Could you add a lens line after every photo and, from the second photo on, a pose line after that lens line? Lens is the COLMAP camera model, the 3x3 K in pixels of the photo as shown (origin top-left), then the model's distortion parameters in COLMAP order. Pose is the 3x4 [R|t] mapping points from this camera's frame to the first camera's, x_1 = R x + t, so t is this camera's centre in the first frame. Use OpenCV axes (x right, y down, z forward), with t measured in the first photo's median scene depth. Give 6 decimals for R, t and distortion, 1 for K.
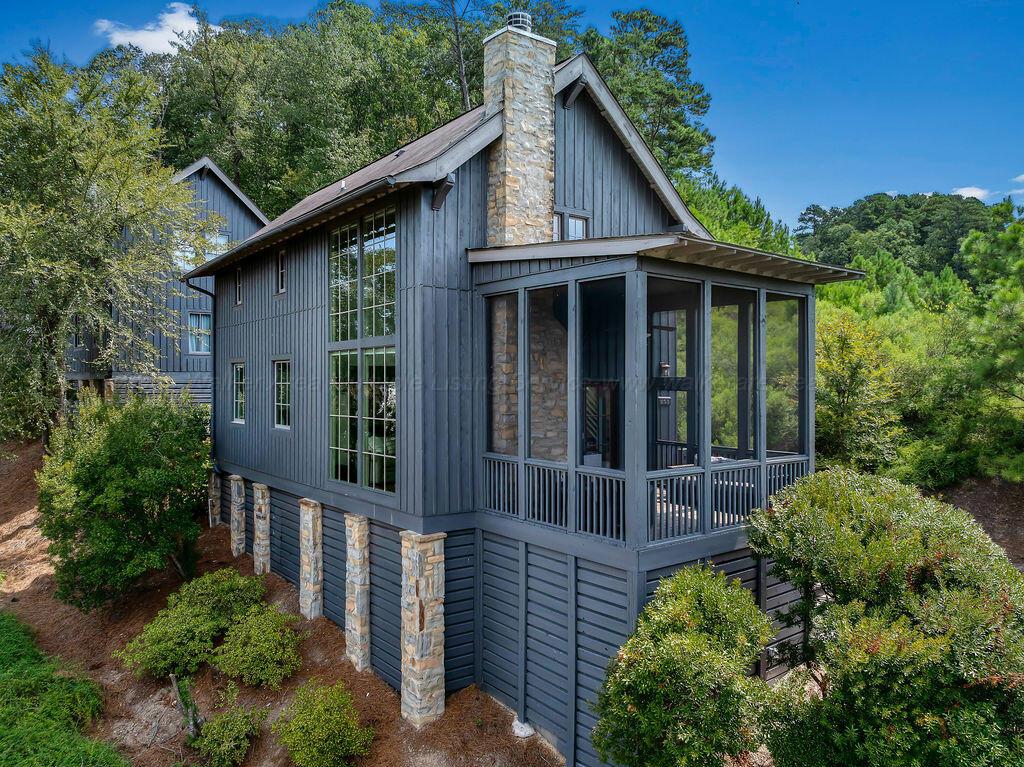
lens RADIAL K [[714.7, 0, 512.7], [0, 714.7, 391.2], [0, 0, 1]] dist [-0.031712, -0.005006]
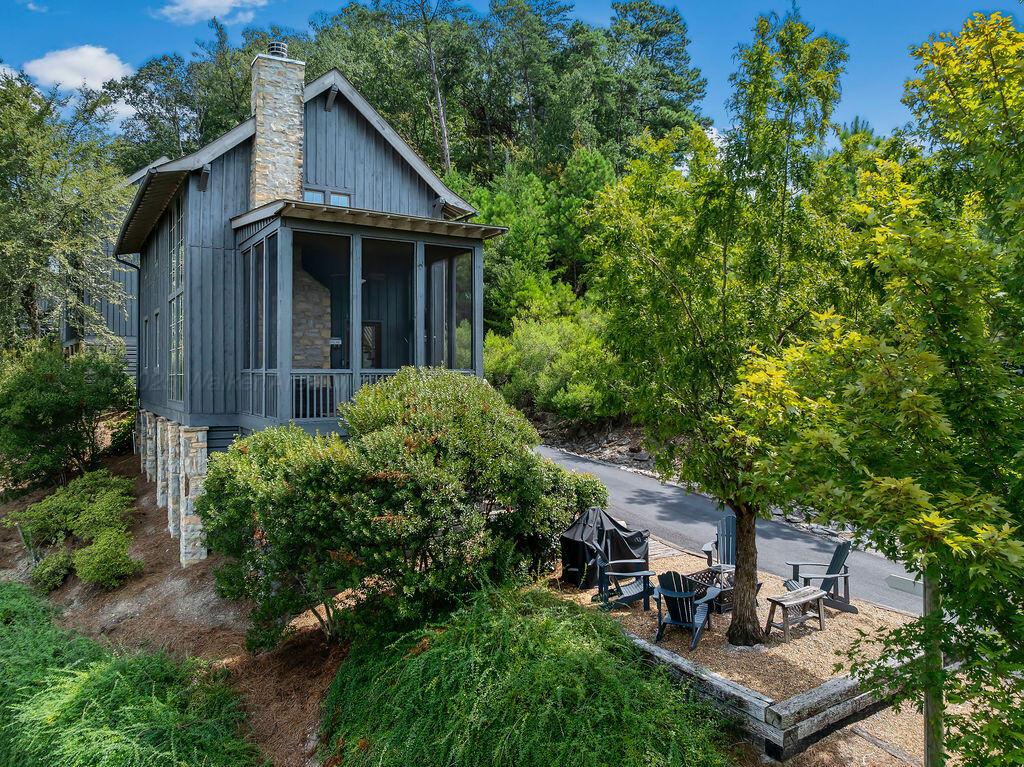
lens RADIAL K [[714.7, 0, 511.0], [0, 714.7, 373.7], [0, 0, 1]] dist [-0.031712, -0.005006]
pose [[0.995724, -0.003471, -0.092310, 0.566764], [0.002640, 0.999955, -0.009122, 0.103997], [0.092337, 0.008839, 0.995689, -0.279379]]
